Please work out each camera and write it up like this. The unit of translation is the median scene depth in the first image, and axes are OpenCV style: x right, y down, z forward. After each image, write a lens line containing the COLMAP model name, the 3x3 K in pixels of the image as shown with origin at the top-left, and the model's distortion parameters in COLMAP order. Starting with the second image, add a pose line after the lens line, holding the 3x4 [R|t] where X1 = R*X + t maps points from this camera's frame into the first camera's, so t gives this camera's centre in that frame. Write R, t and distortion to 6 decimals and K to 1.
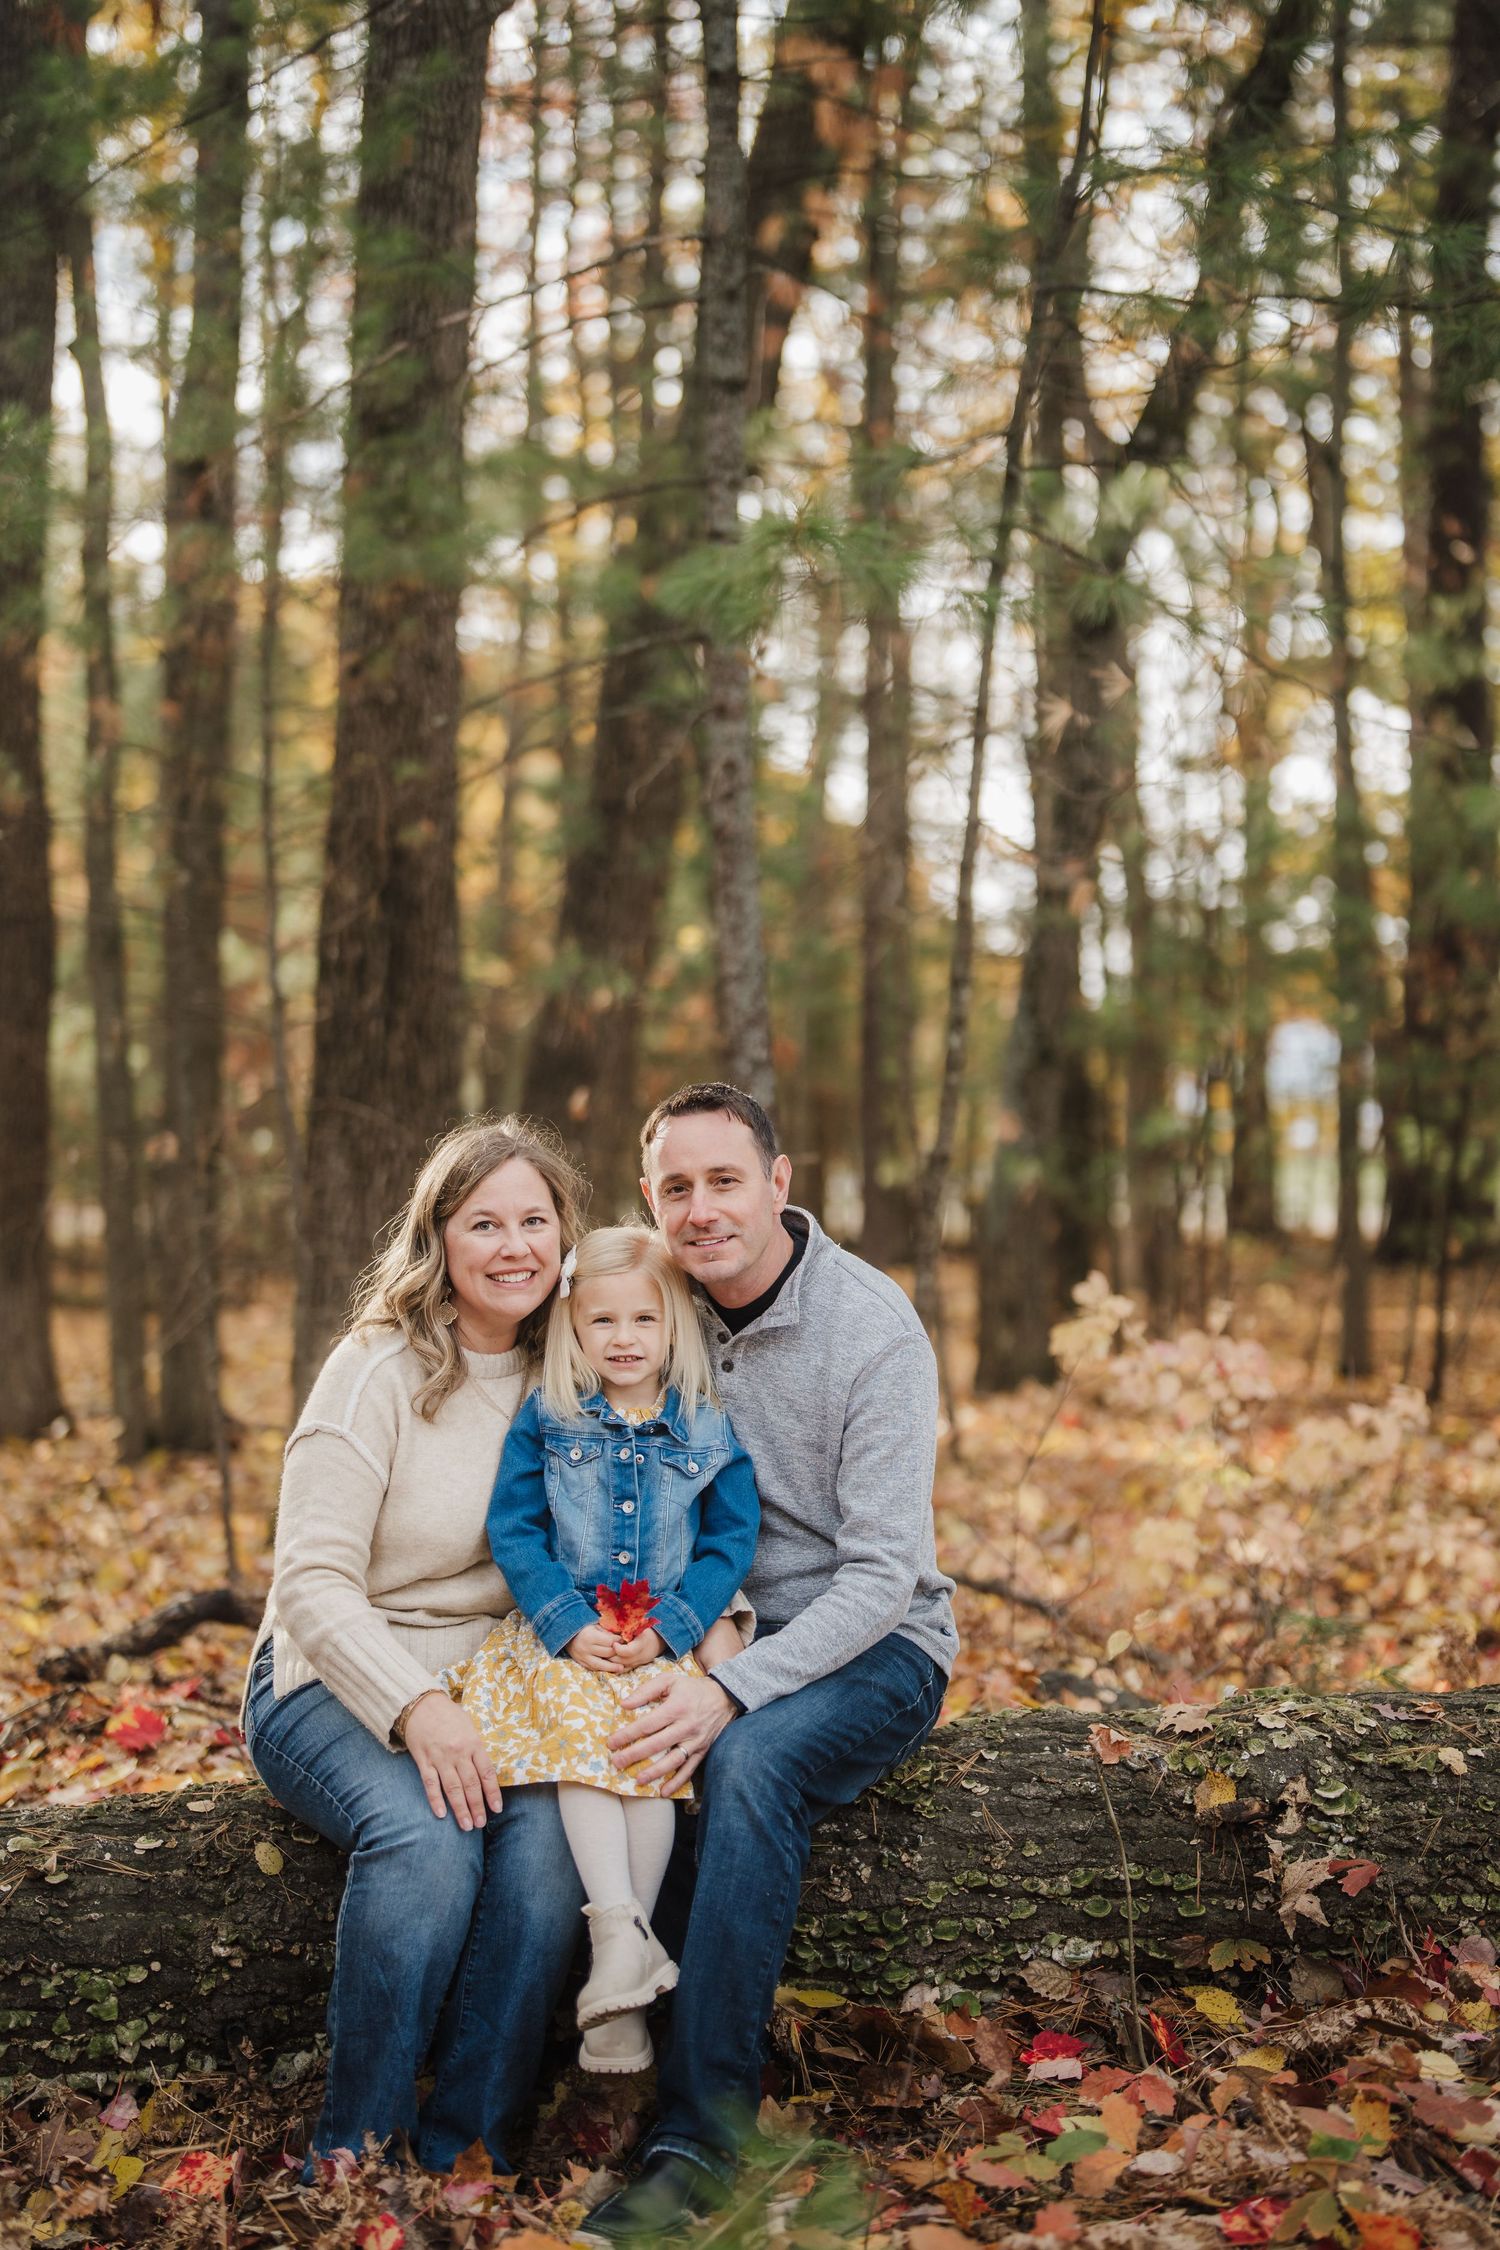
lens RADIAL K [[3116.0, 0, 750.0], [0, 3116.0, 1125.0], [0, 0, 1]] dist [-0.159429, 1.123264]
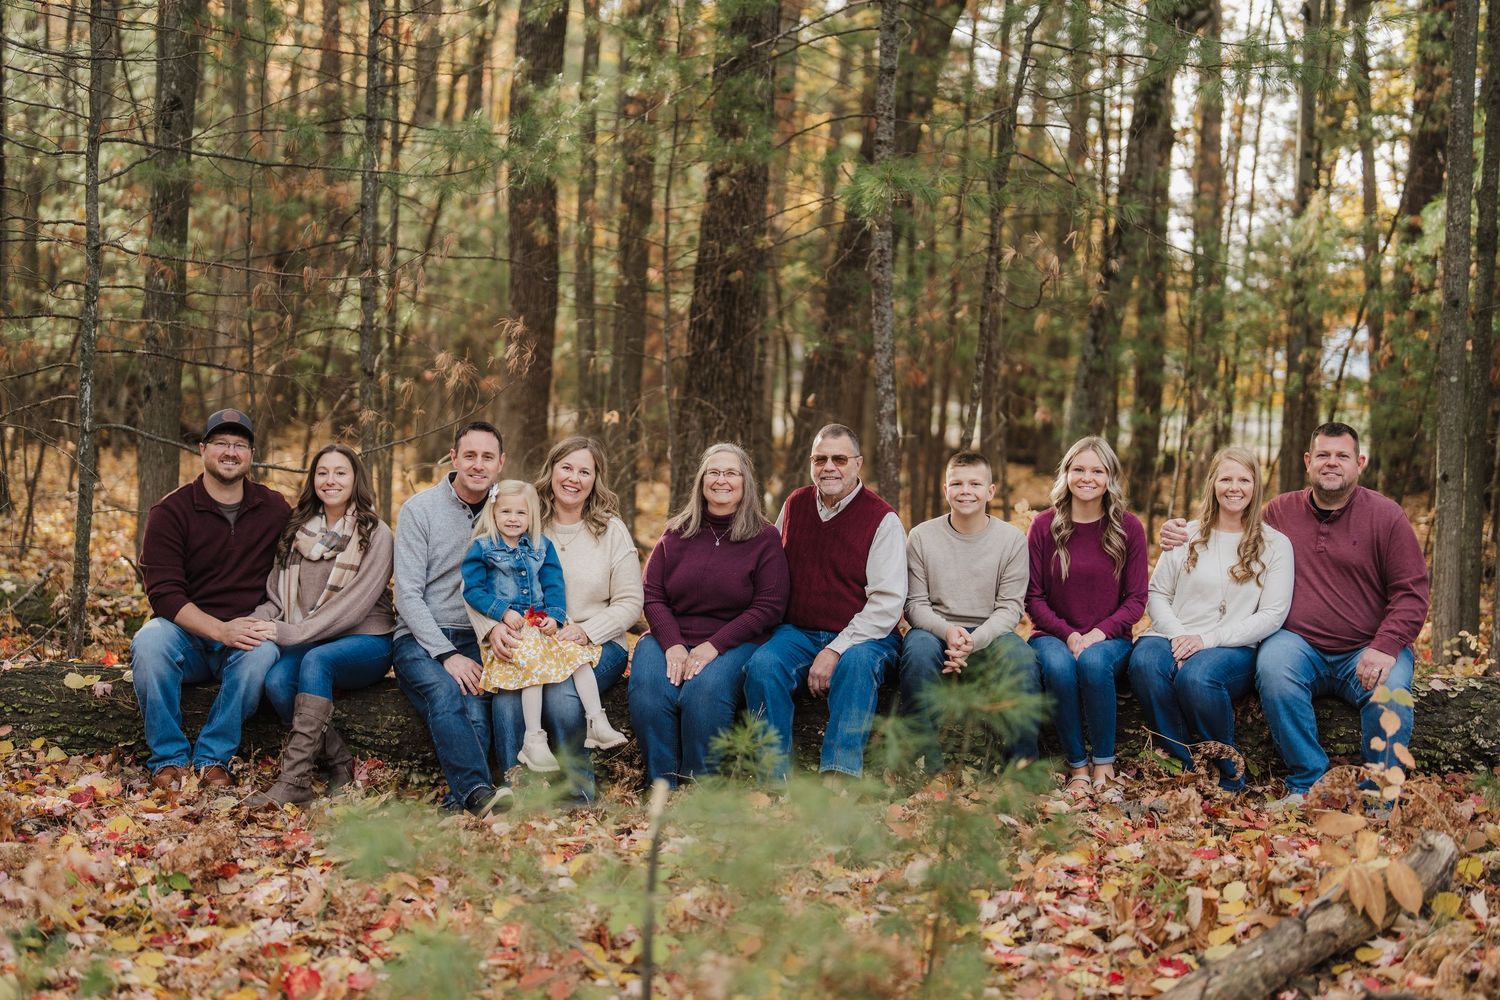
lens RADIAL K [[2094.5, 0, 715.7], [0, 2094.5, 502.8], [0, 0, 1]] dist [0.018811, 0.011658]
pose [[0.989910, 0.053662, -0.131142, 0.108212], [-0.044716, 0.996528, 0.070238, -0.053853], [0.134455, -0.063665, 0.988872, -0.613878]]
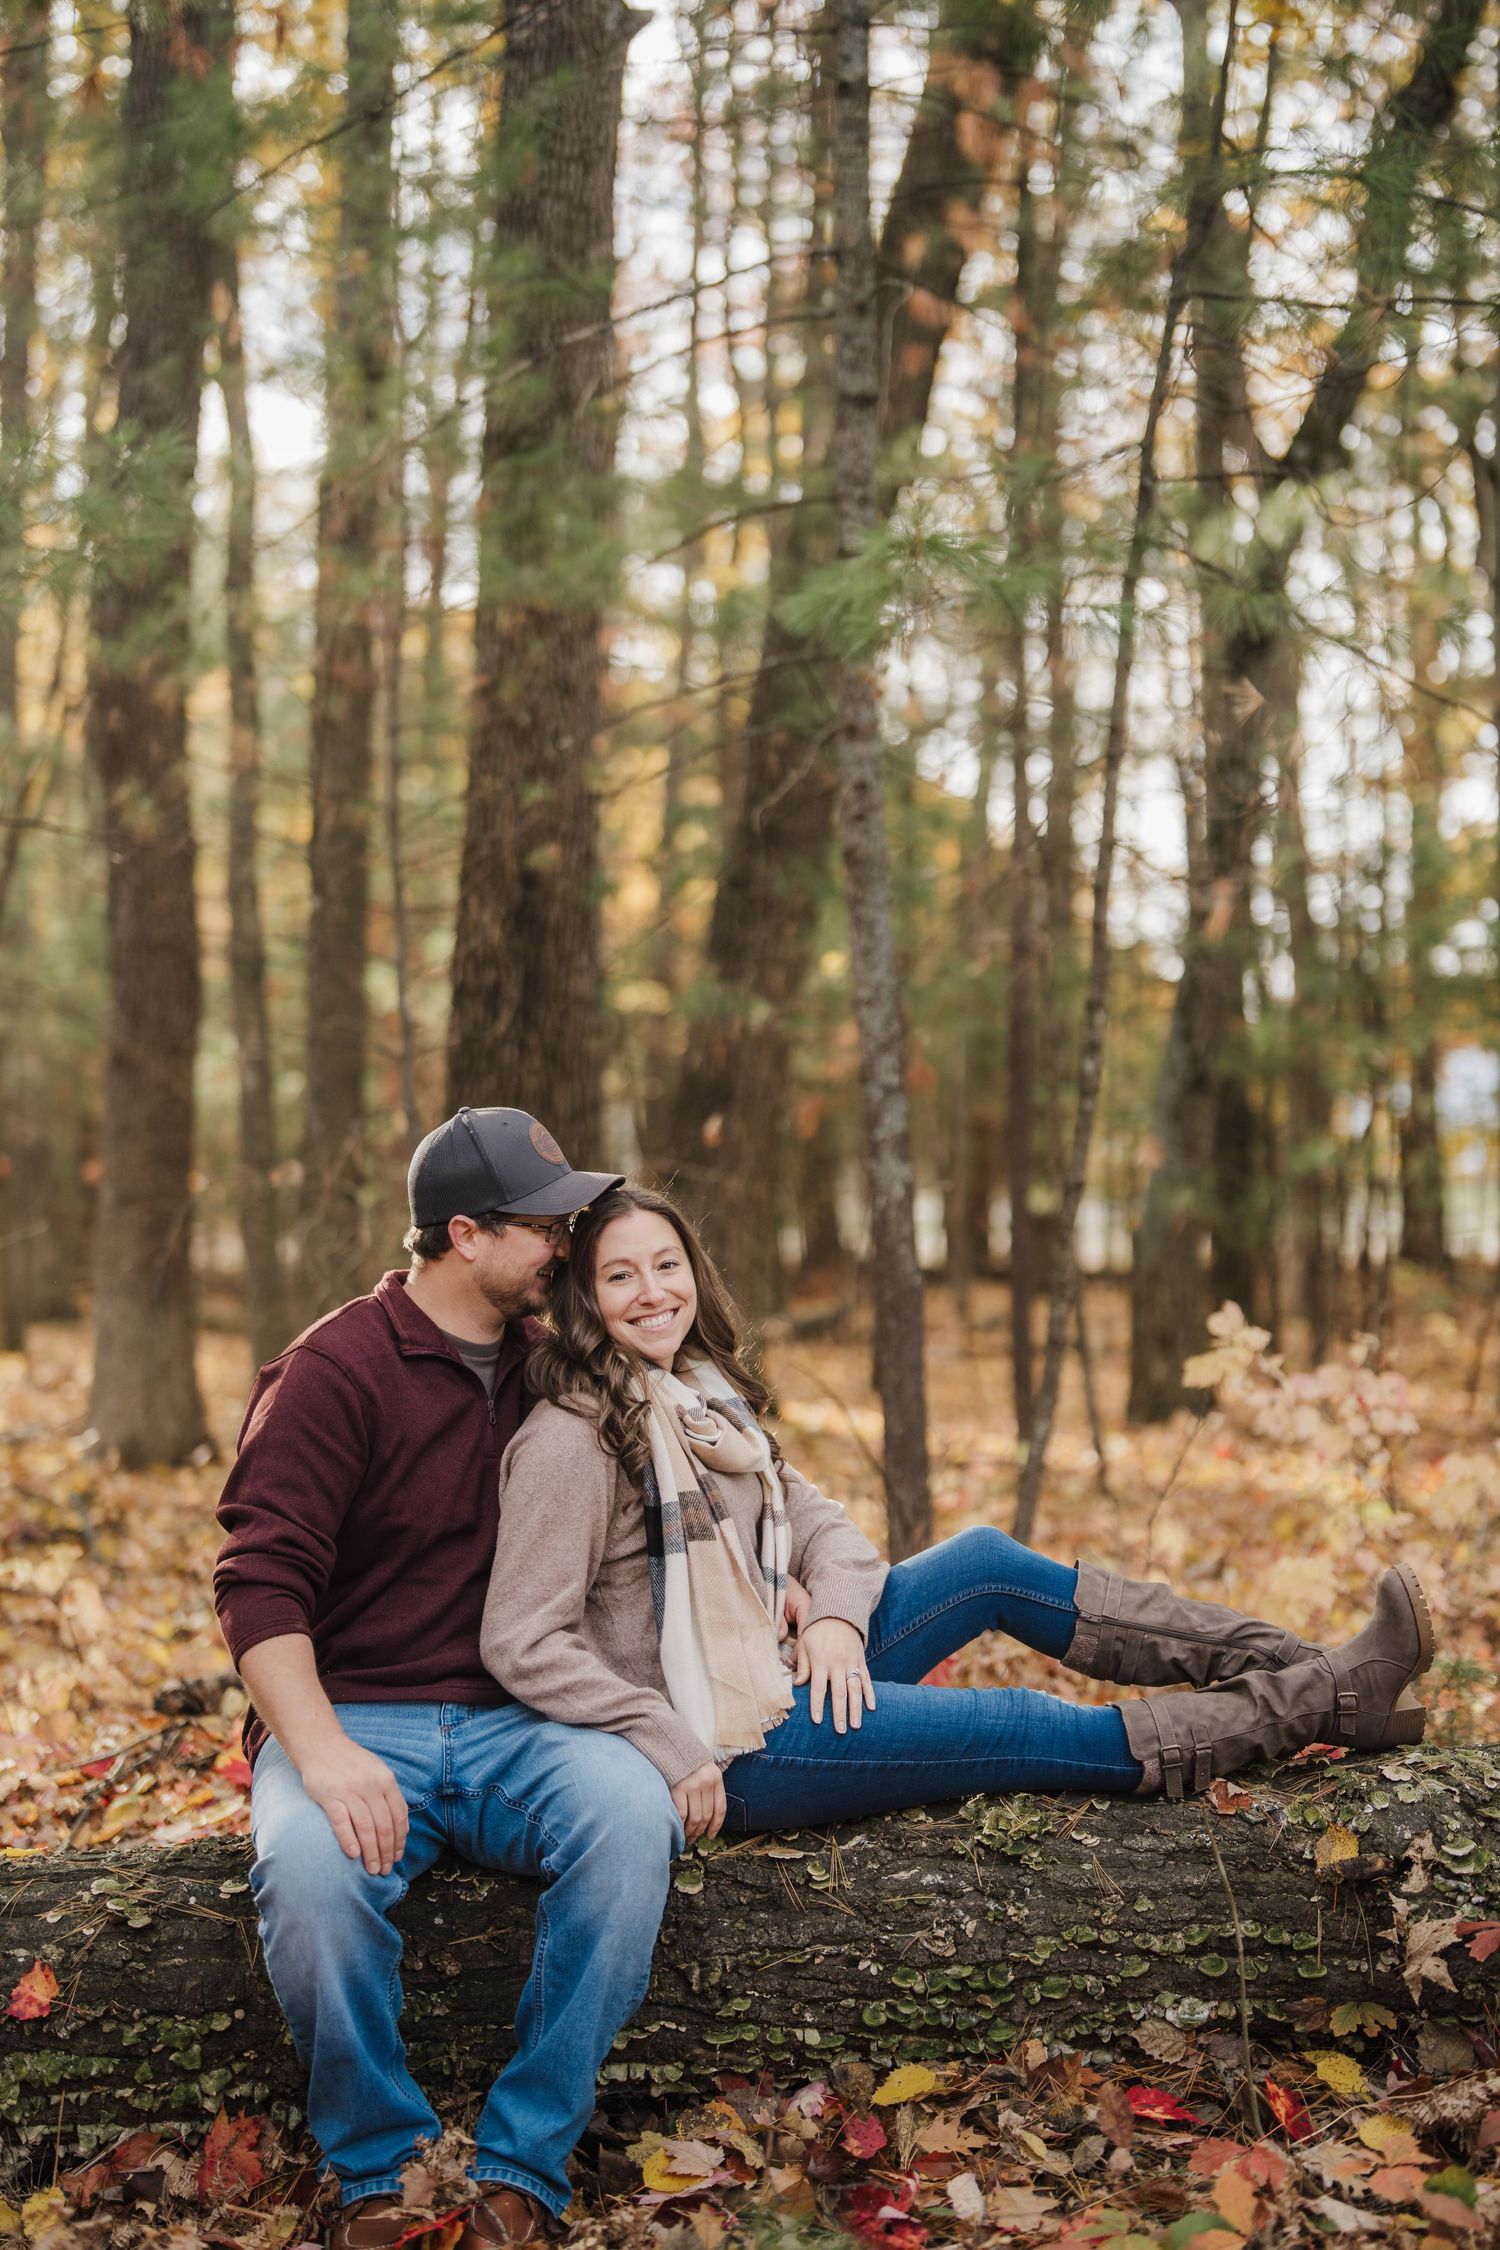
lens RADIAL K [[3116.0, 0, 750.0], [0, 3116.0, 1125.0], [0, 0, 1]] dist [-0.159429, 1.123264]
pose [[0.998535, -0.001270, -0.054091, 0.016123], [0.000812, 0.999964, -0.008482, -0.000054], [0.054100, 0.008426, 0.998500, 0.023476]]
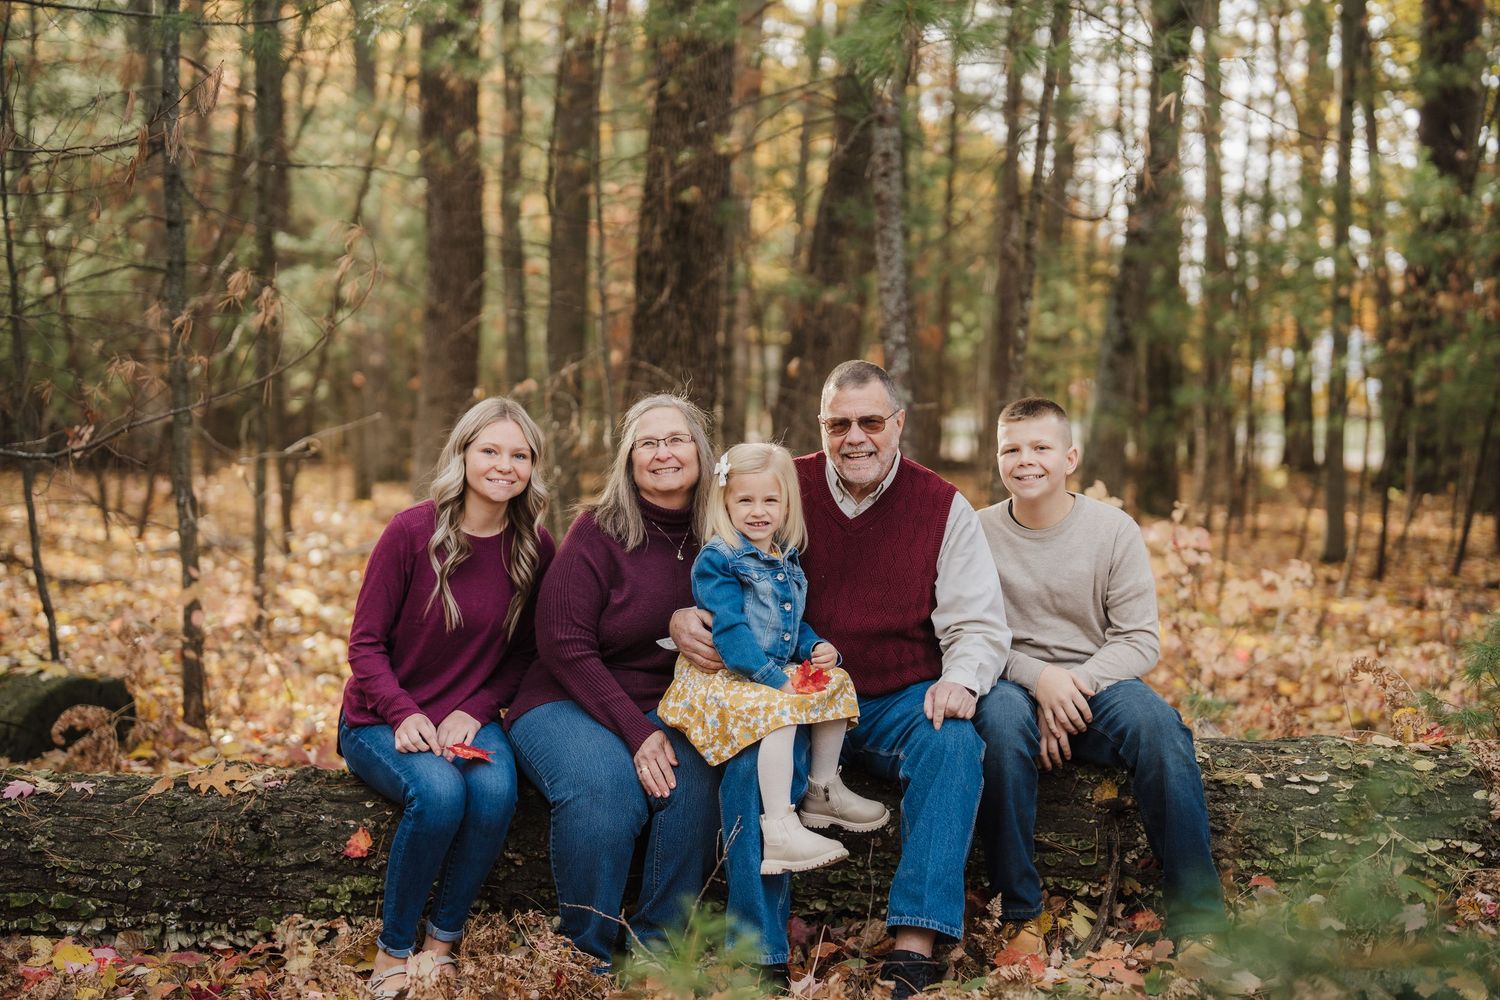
lens RADIAL K [[2077.1, 0, 750.0], [0, 2077.1, 500.0], [0, 0, 1]] dist [-0.124556, 0.934640]
pose [[0.994047, 0.030509, -0.104597, 0.055305], [-0.024562, 0.998033, 0.057676, 0.000587], [0.106151, -0.054763, 0.992841, -0.082403]]
